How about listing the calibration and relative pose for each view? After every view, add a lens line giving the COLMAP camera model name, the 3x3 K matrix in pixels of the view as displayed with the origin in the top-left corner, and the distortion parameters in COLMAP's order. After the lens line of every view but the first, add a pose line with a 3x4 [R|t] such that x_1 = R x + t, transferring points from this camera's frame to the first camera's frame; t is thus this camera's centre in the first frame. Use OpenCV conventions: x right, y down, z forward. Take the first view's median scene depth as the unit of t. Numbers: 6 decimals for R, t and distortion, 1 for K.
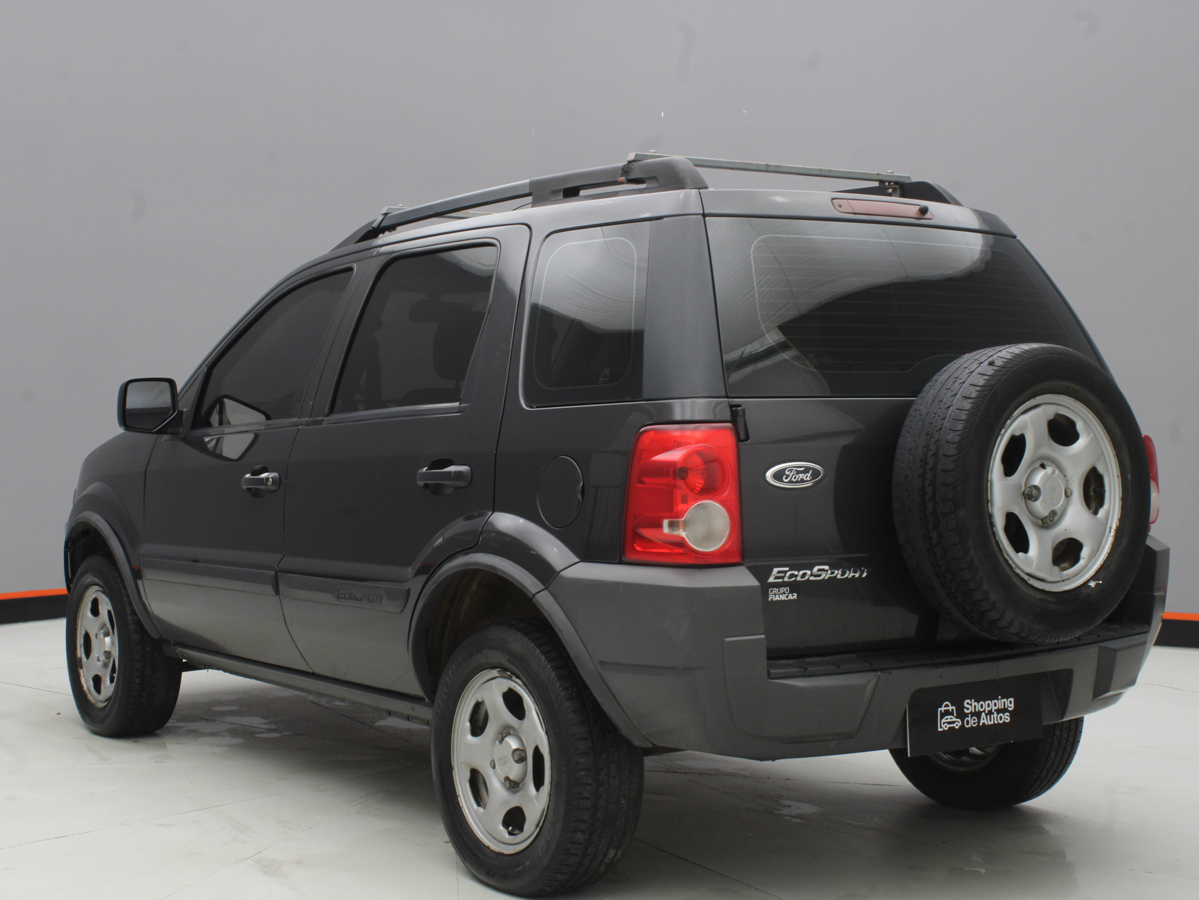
lens RADIAL K [[1843.7, 0, 599.5], [0, 1843.7, 450.0], [0, 0, 1]] dist [-0.040198, 0.001177]
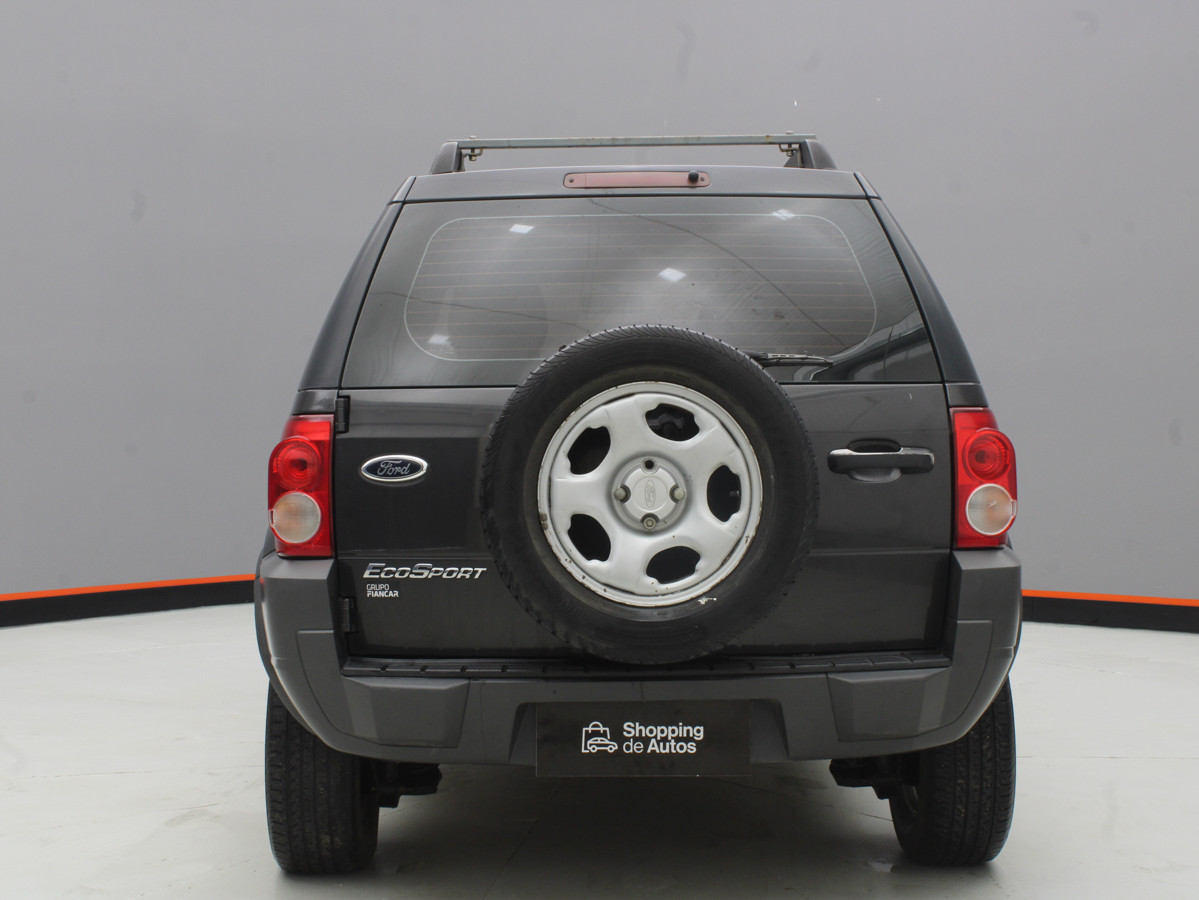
lens RADIAL K [[1843.7, 0, 599.5], [0, 1843.7, 450.0], [0, 0, 1]] dist [-0.040198, 0.001177]
pose [[0.822456, 0.012147, -0.568700, 0.706686], [-0.008661, 0.999923, 0.008833, -0.005155], [0.568763, -0.002340, 0.822498, 0.254476]]
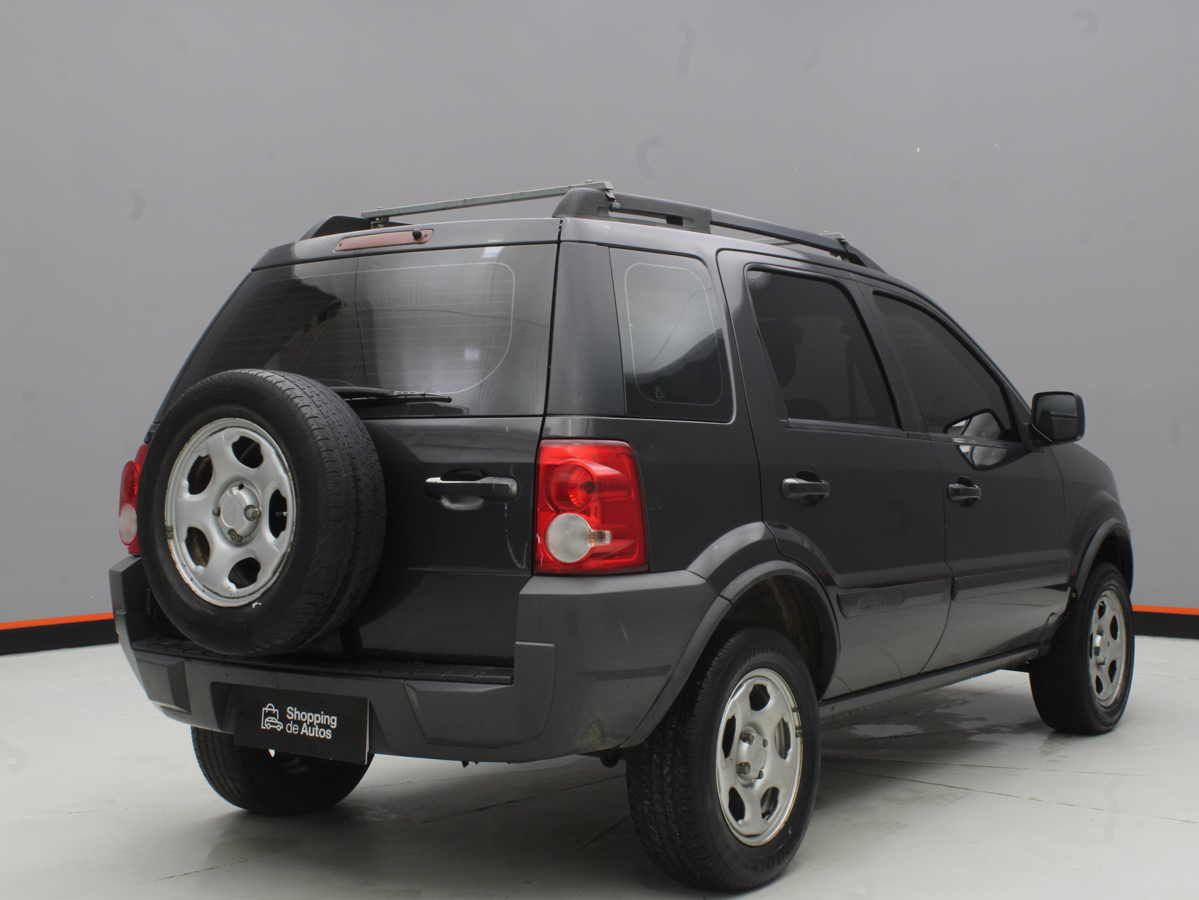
lens RADIAL K [[1695.5, 0, 599.5], [0, 1695.5, 450.0], [0, 0, 1]] dist [-0.003579, 0.003863]
pose [[0.337585, 0.014237, -0.941187, 1.186891], [-0.015036, 0.999840, 0.009731, -0.023913], [0.941175, 0.010867, 0.337745, 0.846351]]
